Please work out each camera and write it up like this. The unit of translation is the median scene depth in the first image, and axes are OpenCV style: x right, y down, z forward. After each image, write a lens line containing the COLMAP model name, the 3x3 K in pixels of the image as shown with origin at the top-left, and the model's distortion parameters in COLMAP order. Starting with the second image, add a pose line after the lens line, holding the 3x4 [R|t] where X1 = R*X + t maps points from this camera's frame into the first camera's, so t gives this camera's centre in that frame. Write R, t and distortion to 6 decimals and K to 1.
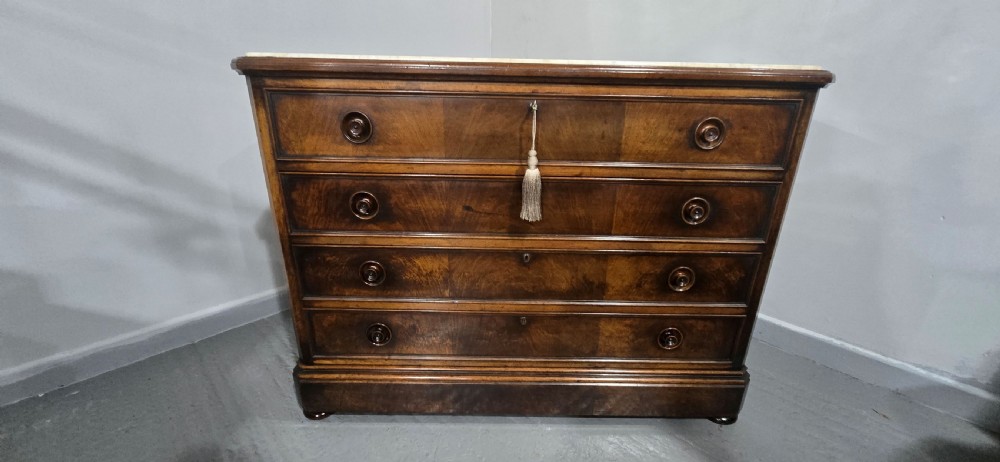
lens RADIAL K [[407.6, 0, 506.4], [0, 407.6, 235.0], [0, 0, 1]] dist [-0.007473, 0.003531]
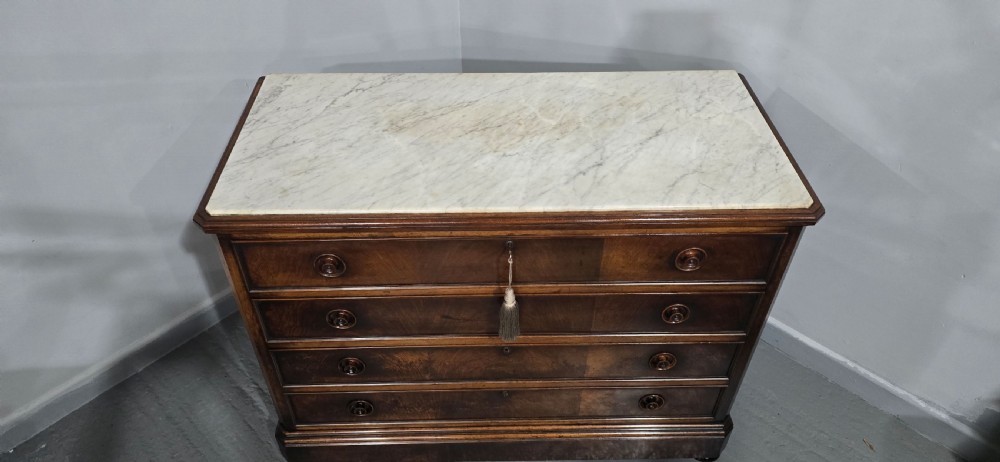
lens RADIAL K [[667.6, 0, 497.9], [0, 667.6, 222.2], [0, 0, 1]] dist [0.074593, -0.070757]
pose [[0.999696, -0.023486, 0.007497, 0.023345], [0.019404, 0.937152, 0.348382, -0.798901], [-0.015208, -0.348131, 0.937323, -0.421167]]
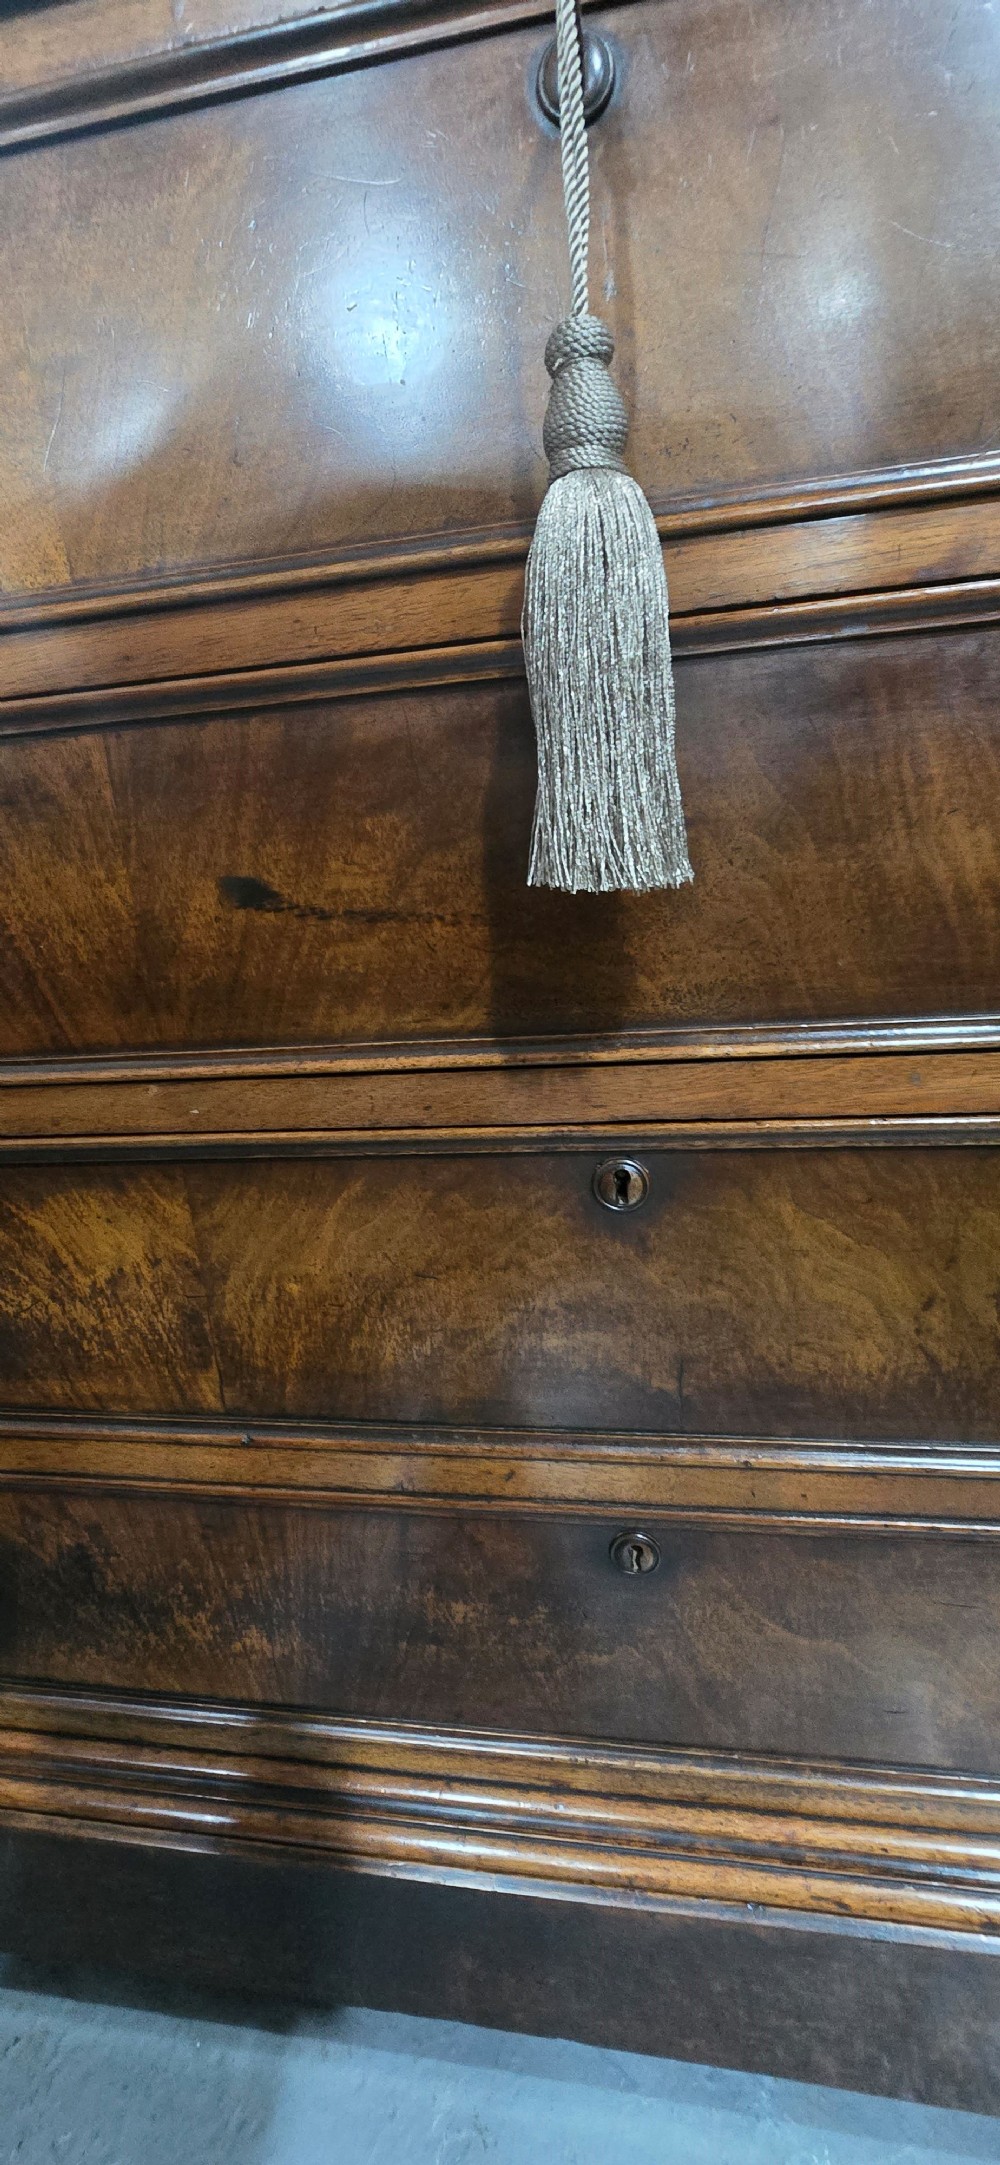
lens RADIAL K [[882.4, 0, 505.3], [0, 882.4, 1103.0], [0, 0, 1]] dist [-0.007473, 0.003531]
pose [[0.981784, -0.047992, -0.183838, 0.069248], [0.030198, 0.994689, -0.098396, 0.056191], [0.187584, 0.091053, 0.978019, 0.631907]]
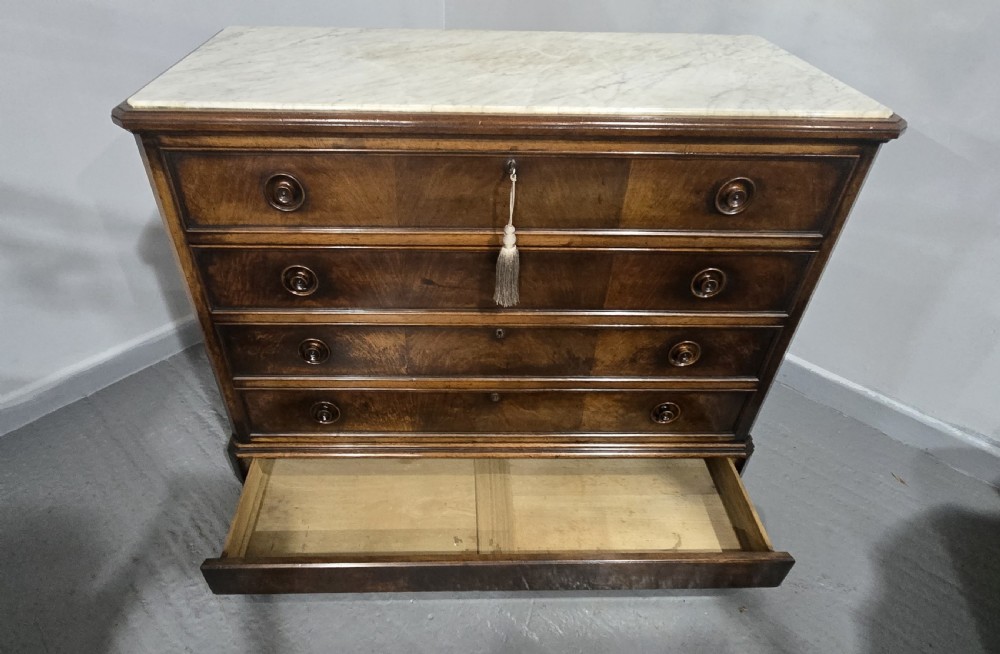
lens RADIAL K [[594.4, 0, 468.0], [0, 594.4, 332.5], [0, 0, 1]] dist [-0.006042, -0.001663]
pose [[0.999933, -0.008288, 0.008086, -0.024288], [0.005497, 0.954400, 0.298481, -0.302515], [-0.010191, -0.298416, 0.954381, -0.147615]]
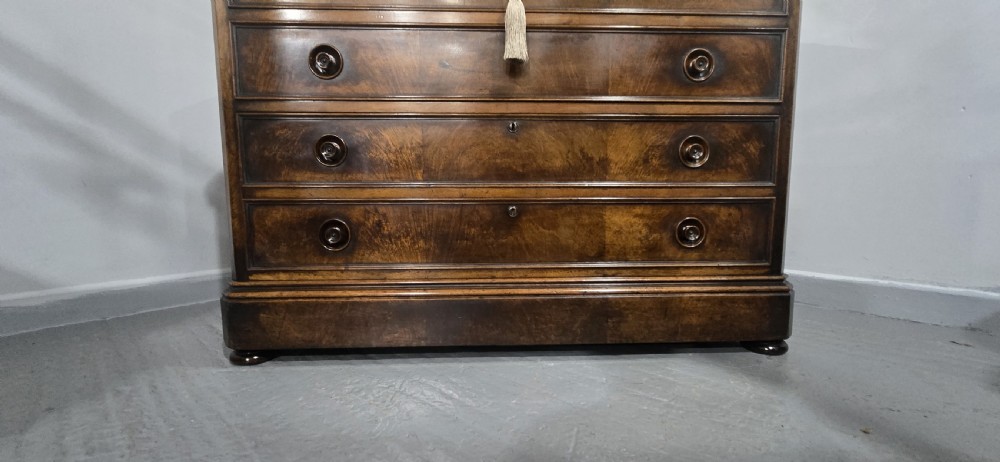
lens RADIAL K [[426.2, 0, 505.9], [0, 426.2, 233.3], [0, 0, 1]] dist [-0.004531, 0.002573]
pose [[0.999117, -0.027434, 0.031820, -0.000675], [0.034373, 0.969259, -0.243632, 0.486502], [-0.024158, 0.244510, 0.969346, 0.181564]]
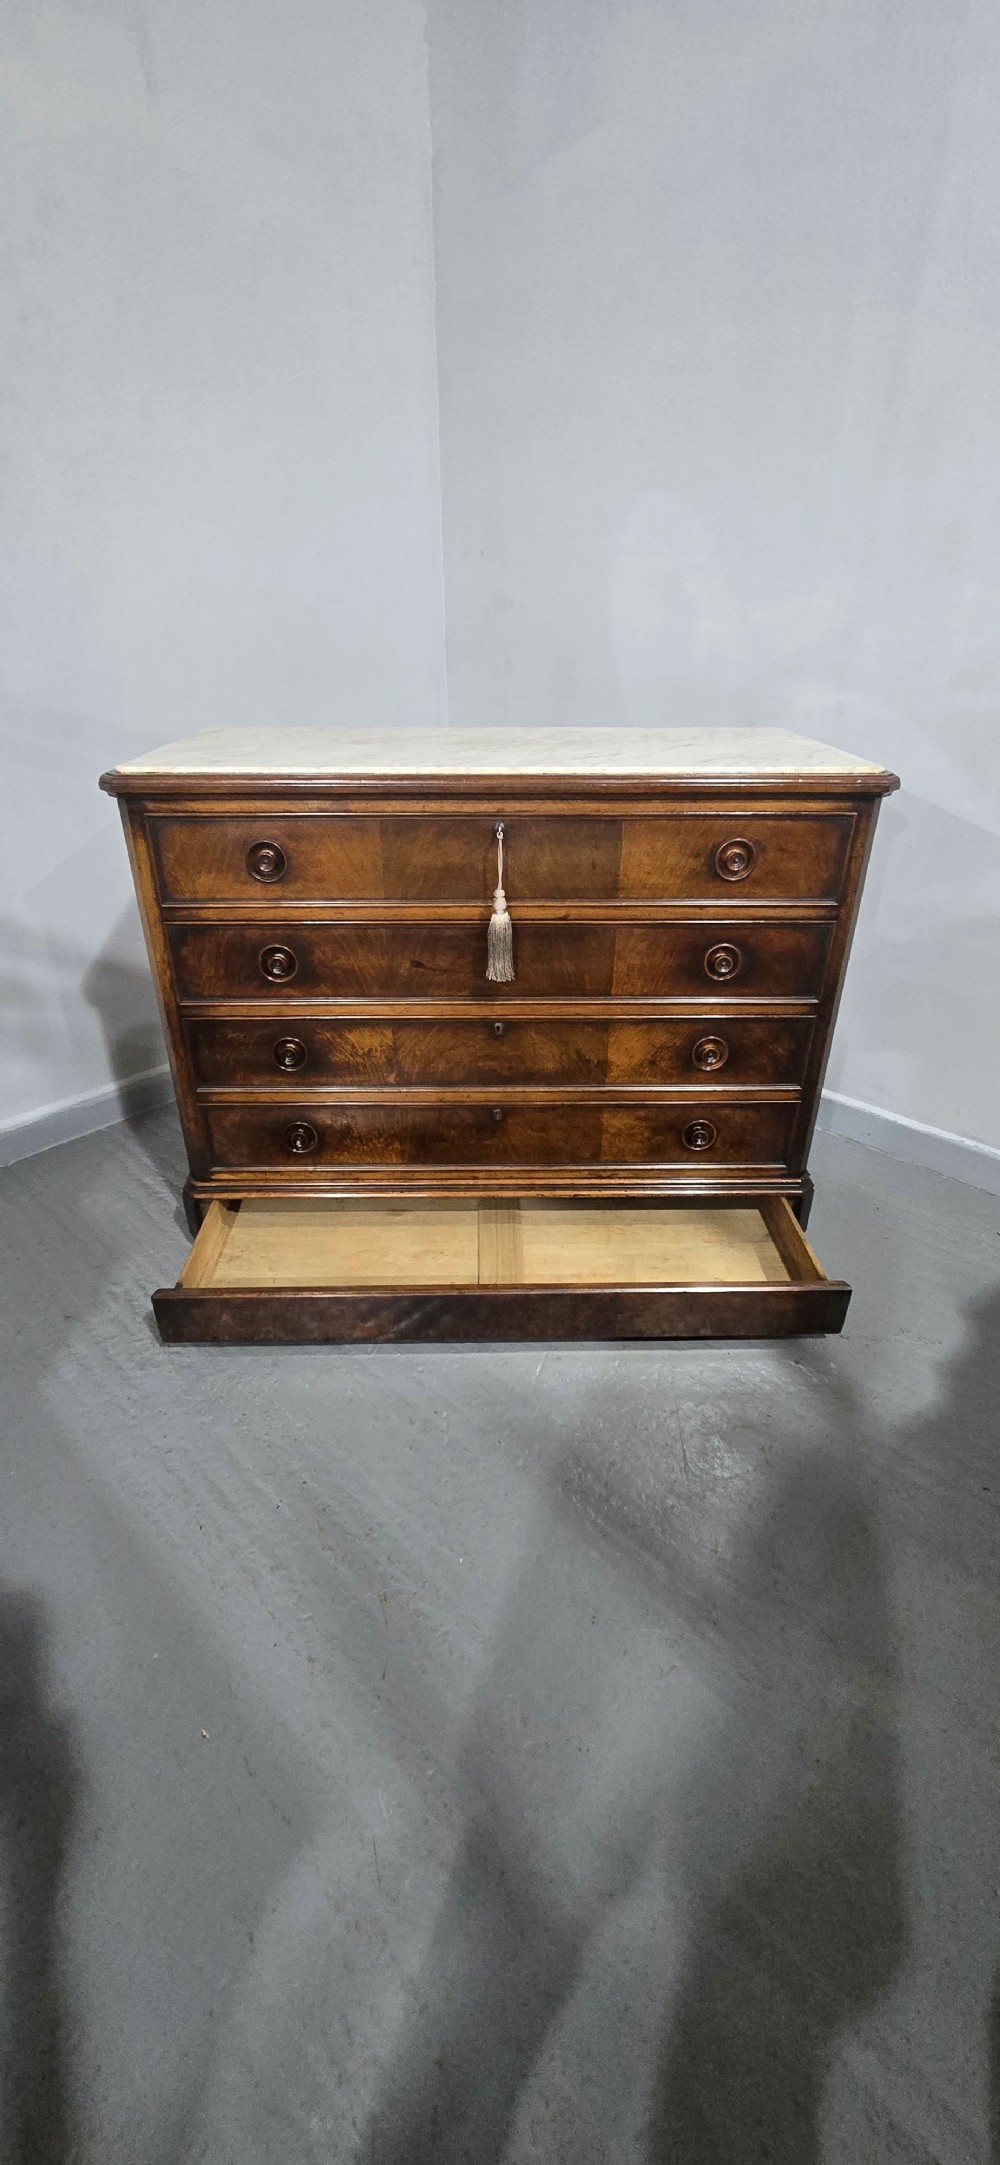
lens RADIAL K [[882.4, 0, 498.0], [0, 882.4, 1090.5], [0, 0, 1]] dist [-0.007473, 0.003531]
pose [[0.999796, -0.020214, 0.000265, 0.045721], [0.019990, 0.990499, 0.136056, -0.050218], [-0.003013, -0.136023, 0.990701, -0.592737]]
